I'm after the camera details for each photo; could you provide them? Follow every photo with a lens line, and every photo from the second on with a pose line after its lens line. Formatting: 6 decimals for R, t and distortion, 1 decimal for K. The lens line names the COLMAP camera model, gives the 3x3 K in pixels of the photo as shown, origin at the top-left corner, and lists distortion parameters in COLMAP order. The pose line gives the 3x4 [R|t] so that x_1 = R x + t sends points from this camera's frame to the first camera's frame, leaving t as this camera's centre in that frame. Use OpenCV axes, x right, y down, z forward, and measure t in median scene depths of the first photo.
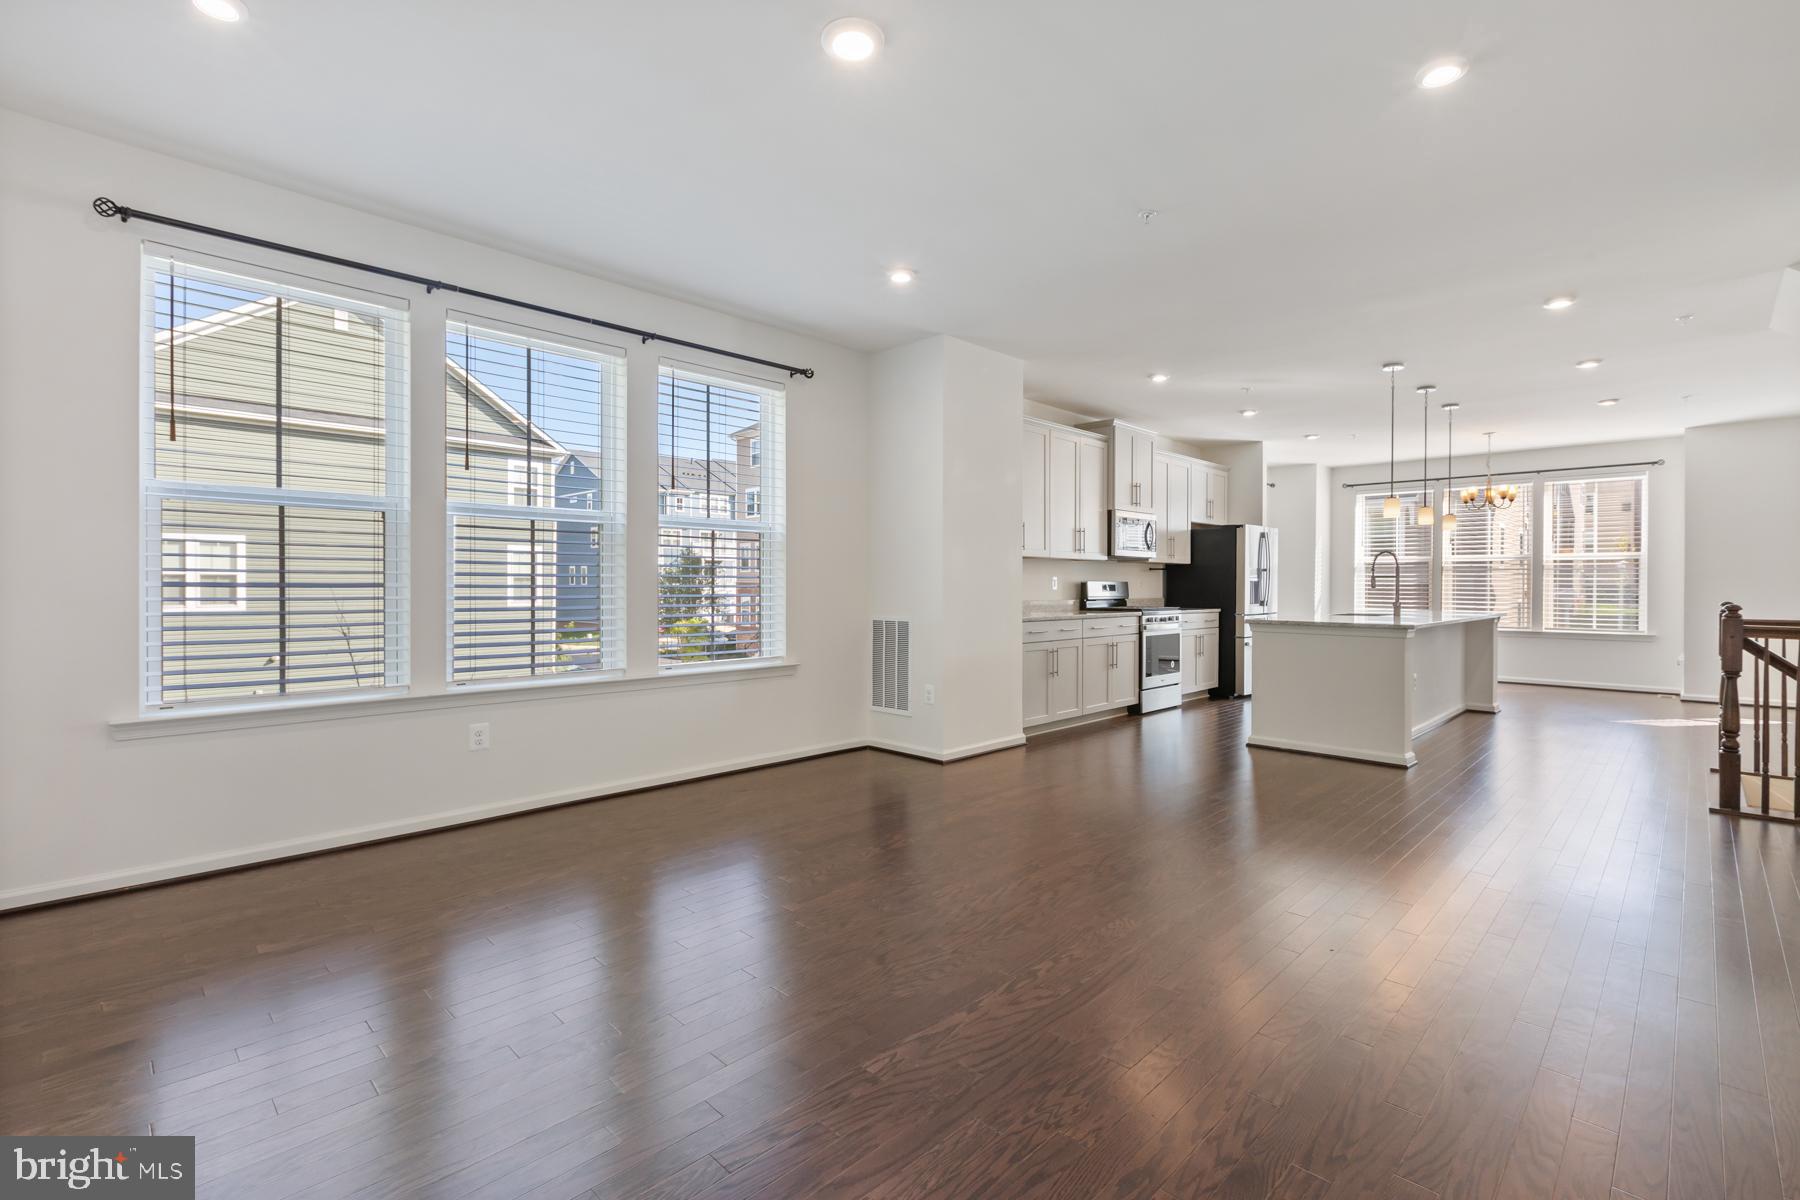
lens RADIAL K [[828.9, 0, 890.8], [0, 828.9, 584.7], [0, 0, 1]] dist [-0.001392, -0.000160]
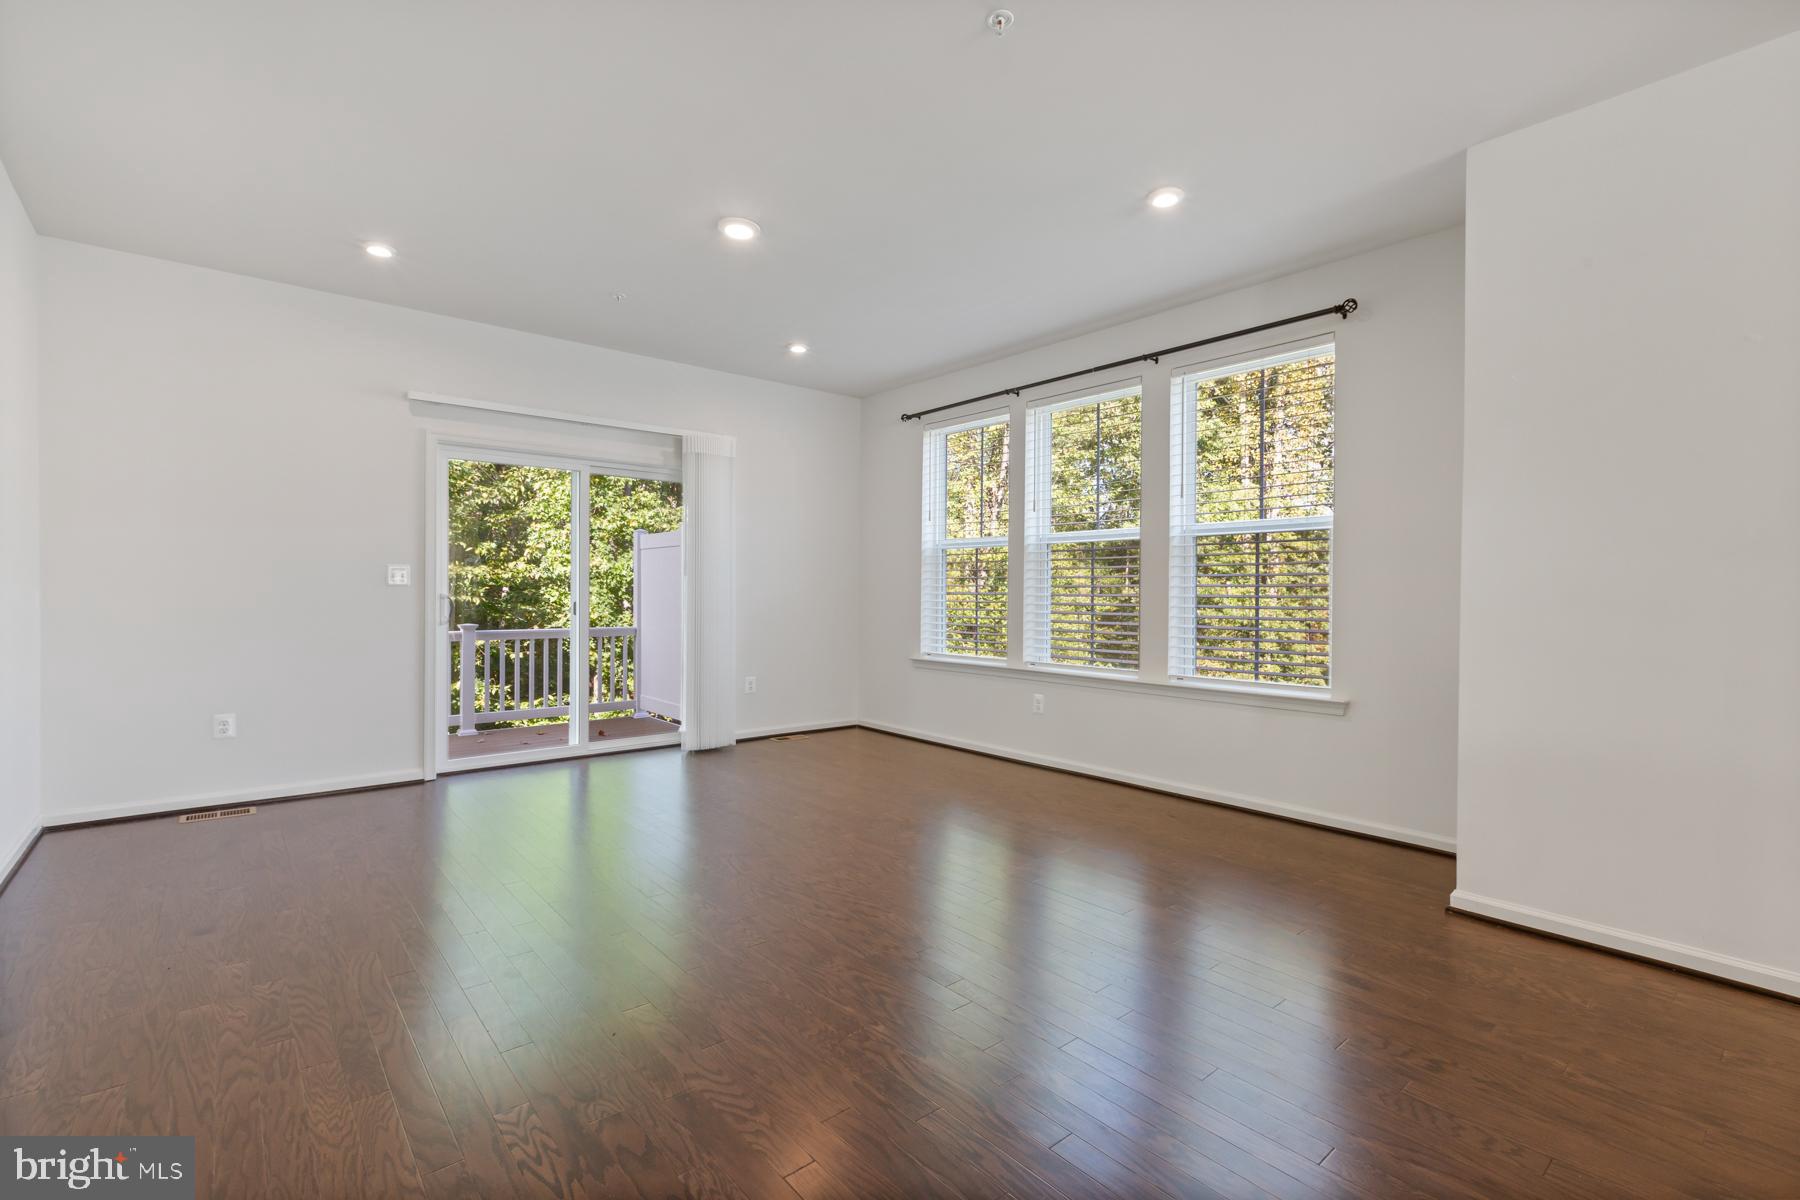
lens RADIAL K [[791.4, 0, 885.0], [0, 791.4, 595.7], [0, 0, 1]] dist [-0.002830, -0.000263]
pose [[-0.104867, 0.002032, -0.994484, 1.080041], [-0.007670, 0.999967, 0.002852, 0.002164], [0.994457, 0.007927, -0.104848, 1.132727]]
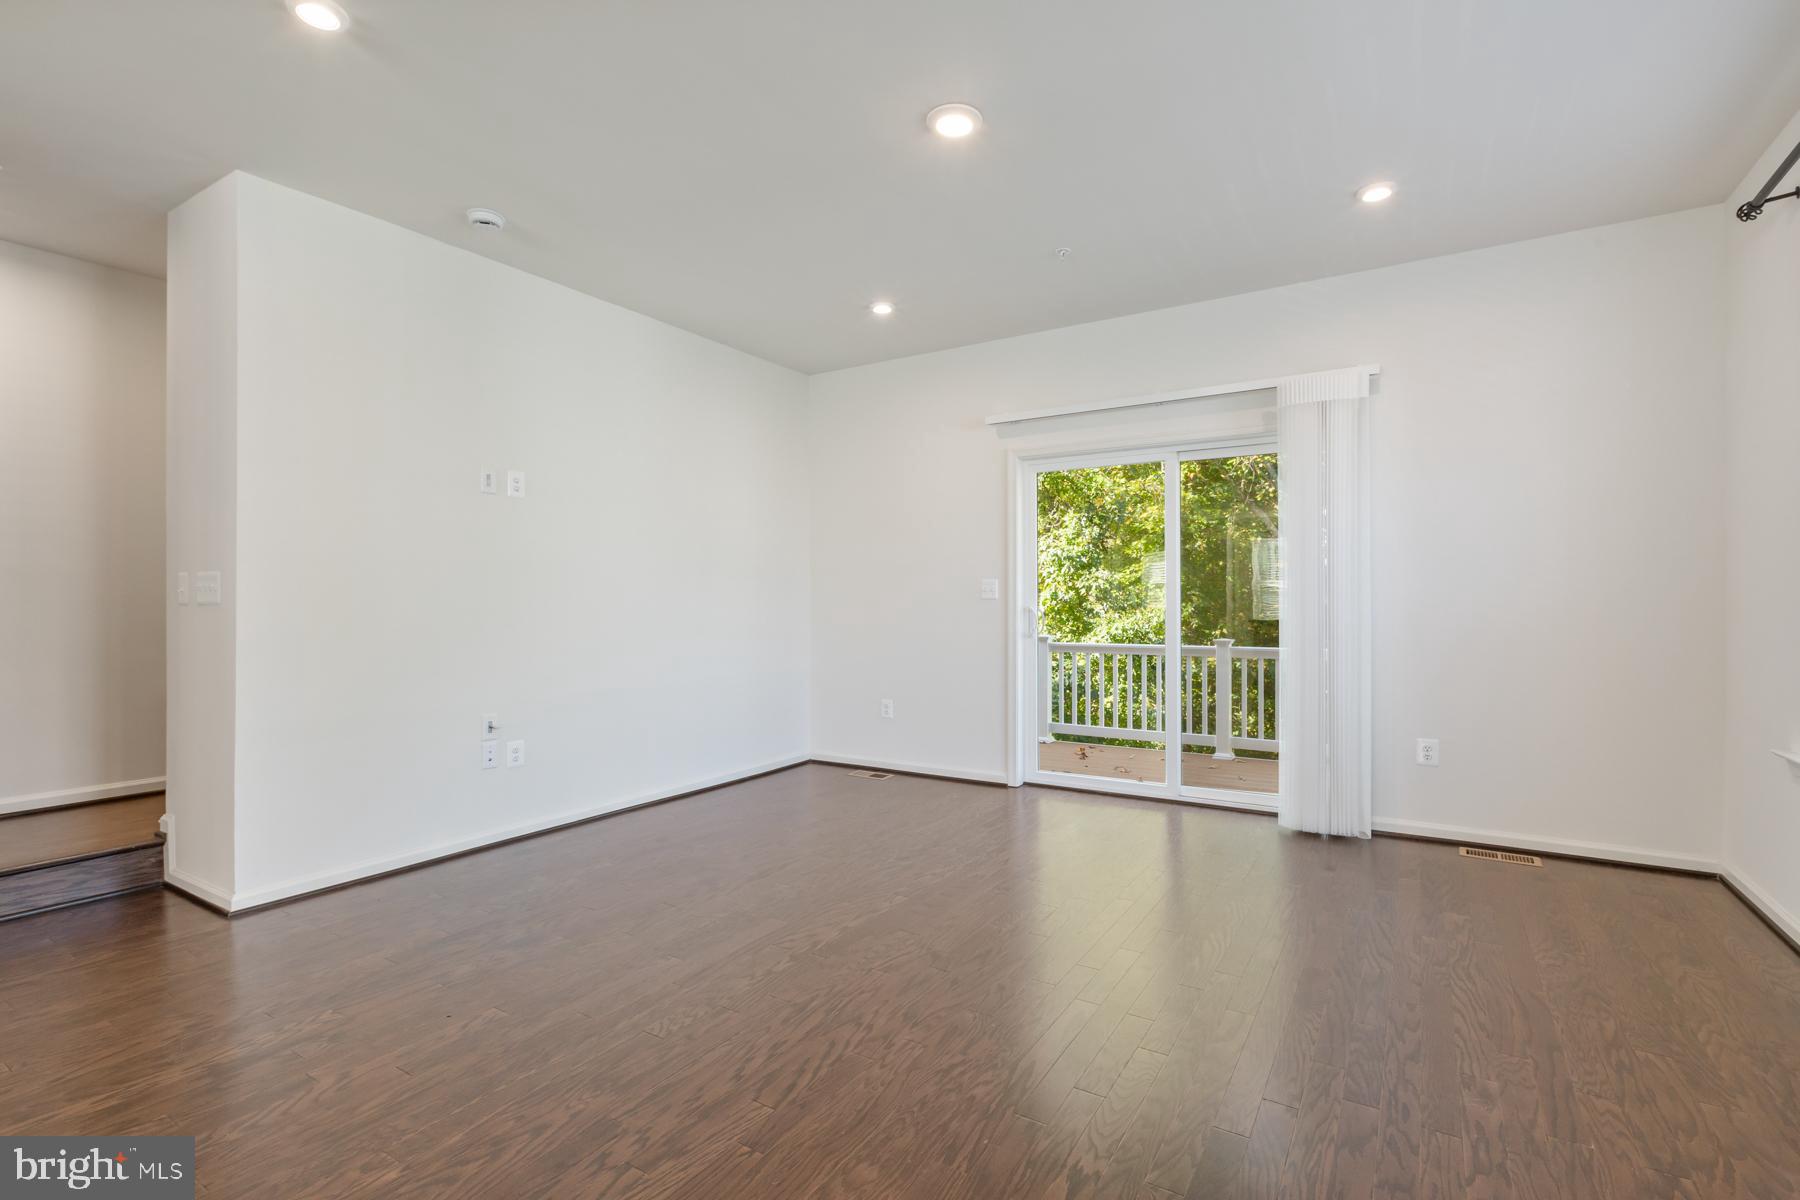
lens RADIAL K [[807.7, 0, 900.0], [0, 807.7, 600.0], [0, 0, 1]] dist [-0.000709, -0.000110]
pose [[-0.973544, -0.000620, -0.228500, 0.220647], [0.000064, 0.999996, -0.002984, 0.001364], [0.228501, -0.002920, -0.973539, 1.639436]]
